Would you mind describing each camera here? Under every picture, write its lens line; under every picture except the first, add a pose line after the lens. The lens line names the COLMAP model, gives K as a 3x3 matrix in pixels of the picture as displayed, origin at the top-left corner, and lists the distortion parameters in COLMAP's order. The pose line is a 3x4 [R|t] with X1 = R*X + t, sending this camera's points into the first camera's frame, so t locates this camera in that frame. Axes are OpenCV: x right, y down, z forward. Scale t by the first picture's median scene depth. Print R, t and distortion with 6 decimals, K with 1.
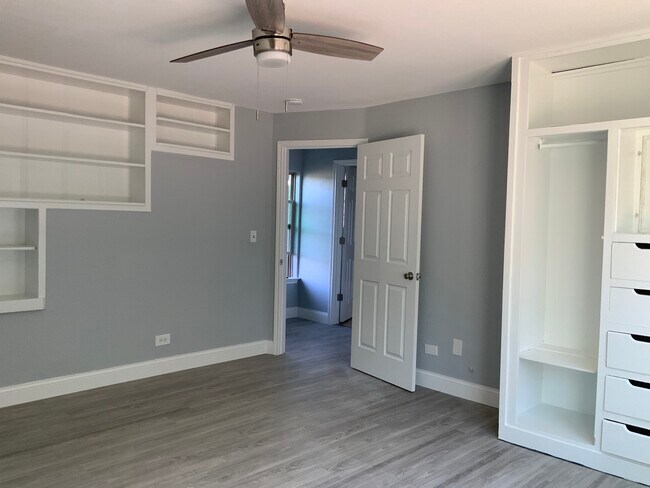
lens RADIAL K [[539.0, 0, 325.0], [0, 539.0, 244.0], [0, 0, 1]] dist [0.117141, -0.179393]
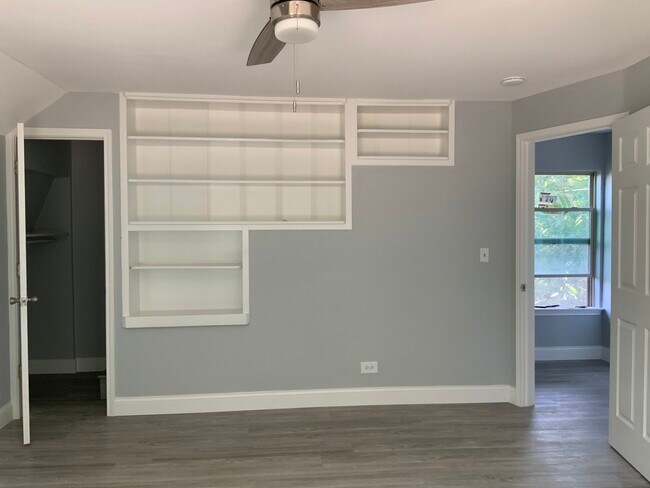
lens RADIAL K [[539.0, 0, 325.0], [0, 539.0, 244.0], [0, 0, 1]] dist [0.117141, -0.179393]
pose [[0.769694, -0.015978, -0.638213, 0.241742], [-0.003929, 0.999549, -0.029762, -0.005982], [0.638400, 0.025415, 0.769285, 0.245652]]
